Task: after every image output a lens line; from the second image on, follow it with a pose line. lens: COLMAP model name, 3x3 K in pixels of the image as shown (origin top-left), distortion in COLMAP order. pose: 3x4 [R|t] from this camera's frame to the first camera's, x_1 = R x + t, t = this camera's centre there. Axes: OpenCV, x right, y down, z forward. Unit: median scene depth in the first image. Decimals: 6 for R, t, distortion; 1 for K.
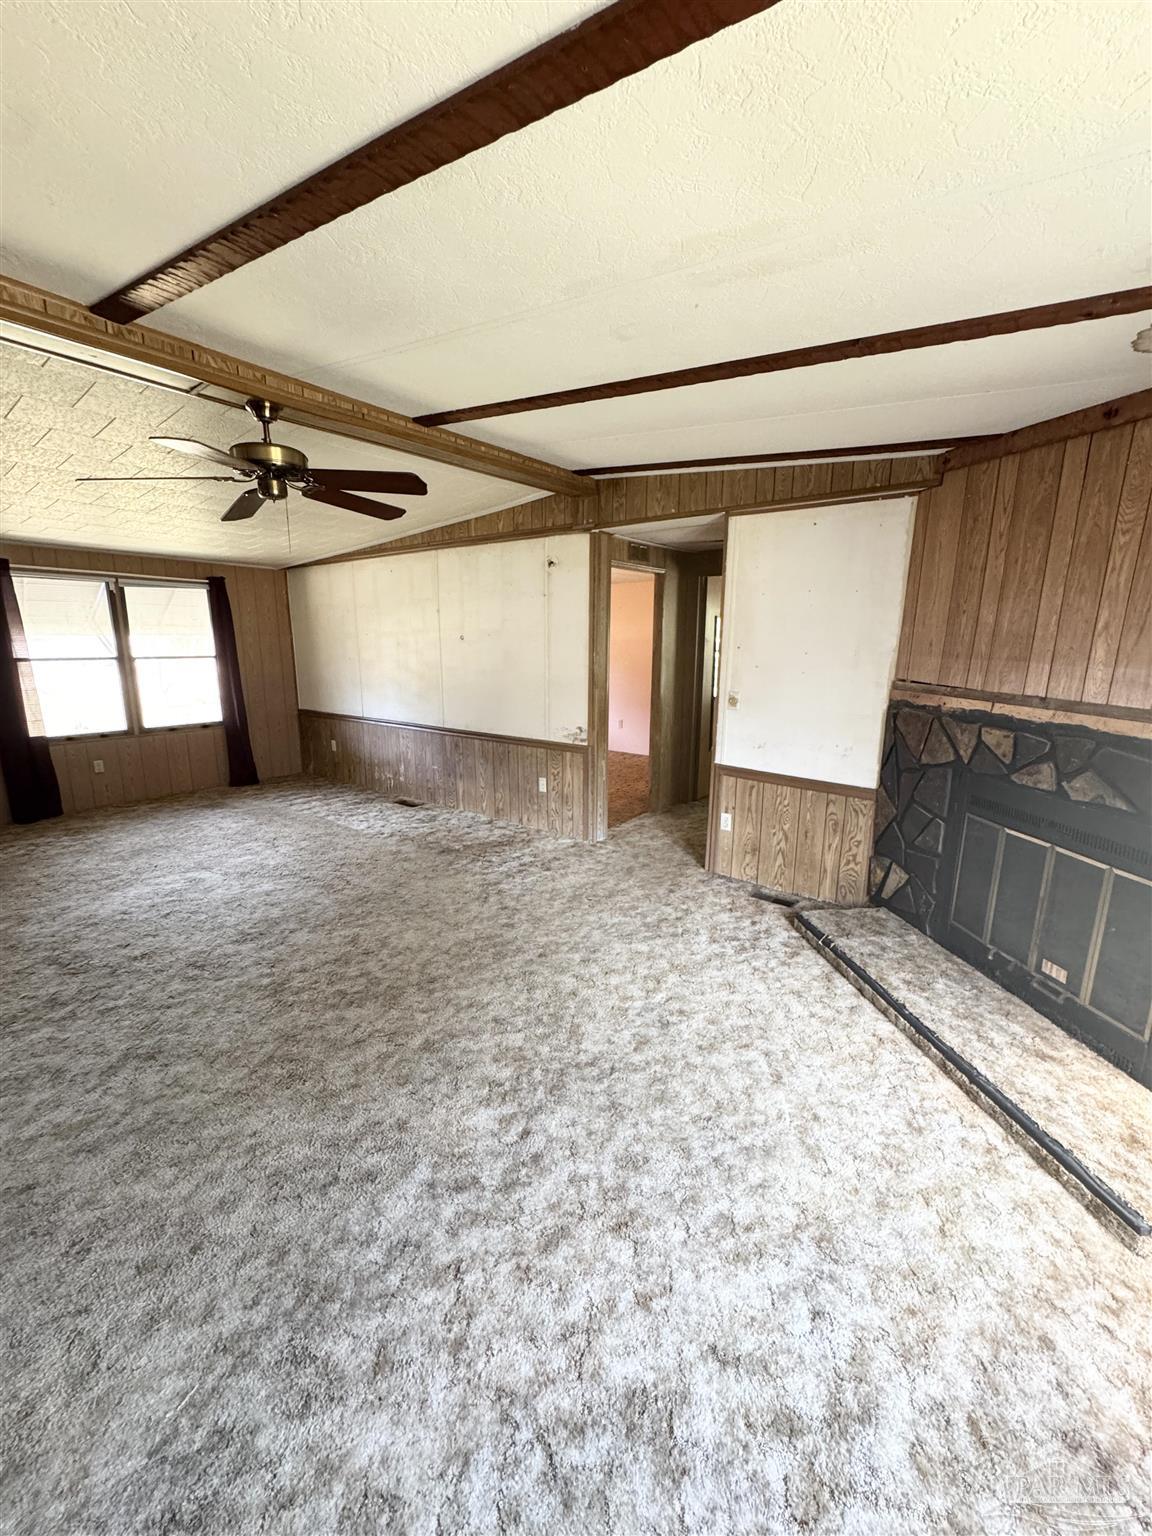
lens RADIAL K [[615.9, 0, 578.0], [0, 615.9, 768.2], [0, 0, 1]] dist [-0.006305, 0.000484]
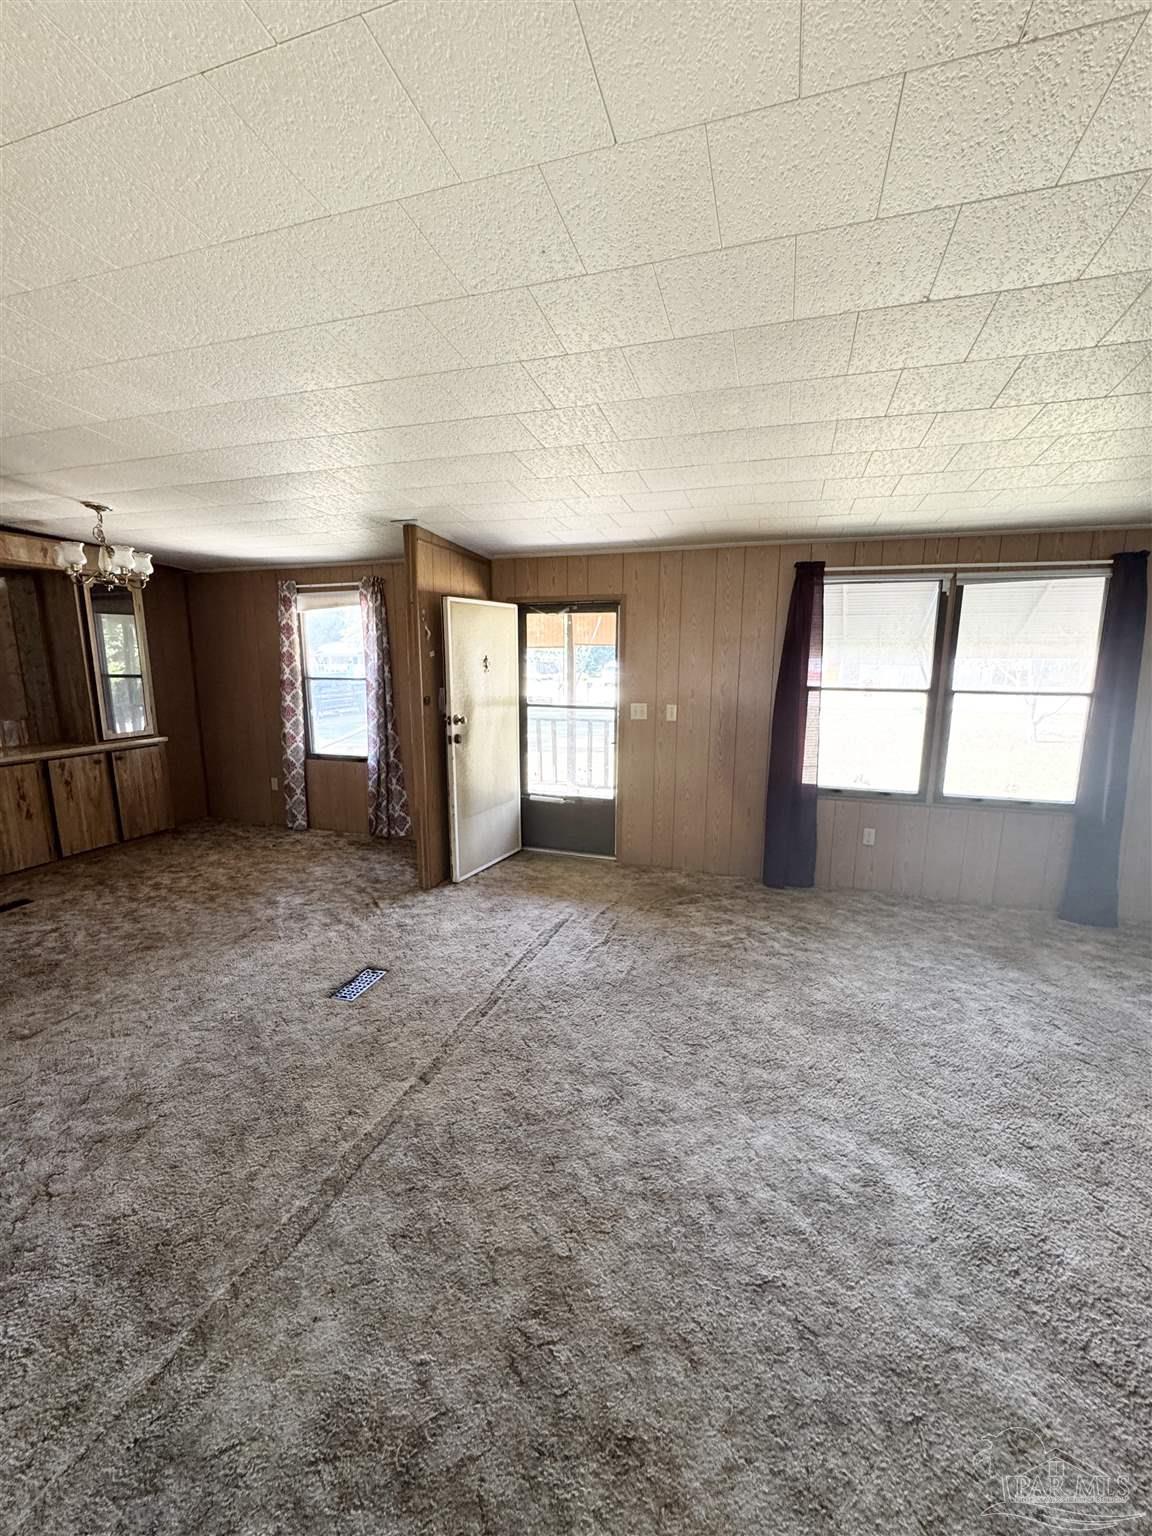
lens RADIAL K [[615.9, 0, 576.5], [0, 615.9, 766.9], [0, 0, 1]] dist [-0.006305, 0.000484]
pose [[0.320595, 0.159709, -0.933655, -0.383826], [-0.196000, 0.975536, 0.099571, -0.151786], [0.926716, 0.151074, 0.344055, 0.711734]]
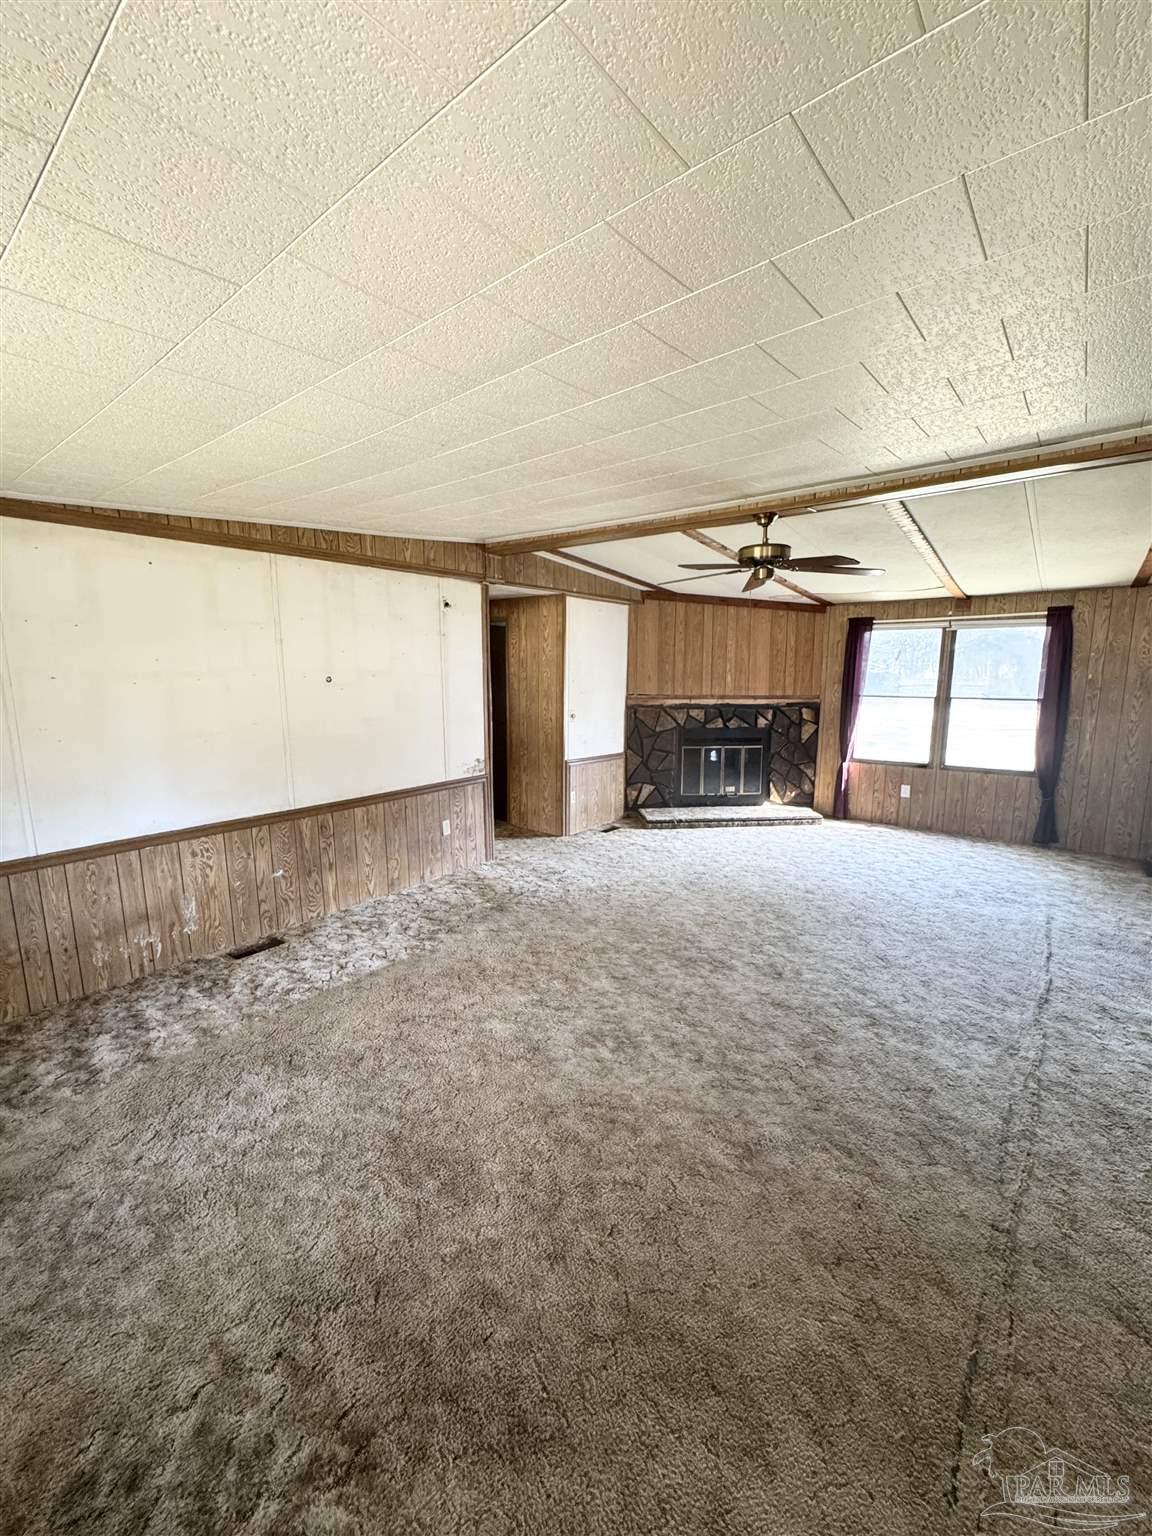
lens RADIAL K [[615.9, 0, 575.1], [0, 615.9, 767.9], [0, 0, 1]] dist [-0.006305, 0.000484]
pose [[0.033786, -0.165358, 0.985655, -1.507482], [0.206552, 0.966081, 0.154994, -0.262098], [-0.977852, 0.198352, 0.066795, 1.094971]]
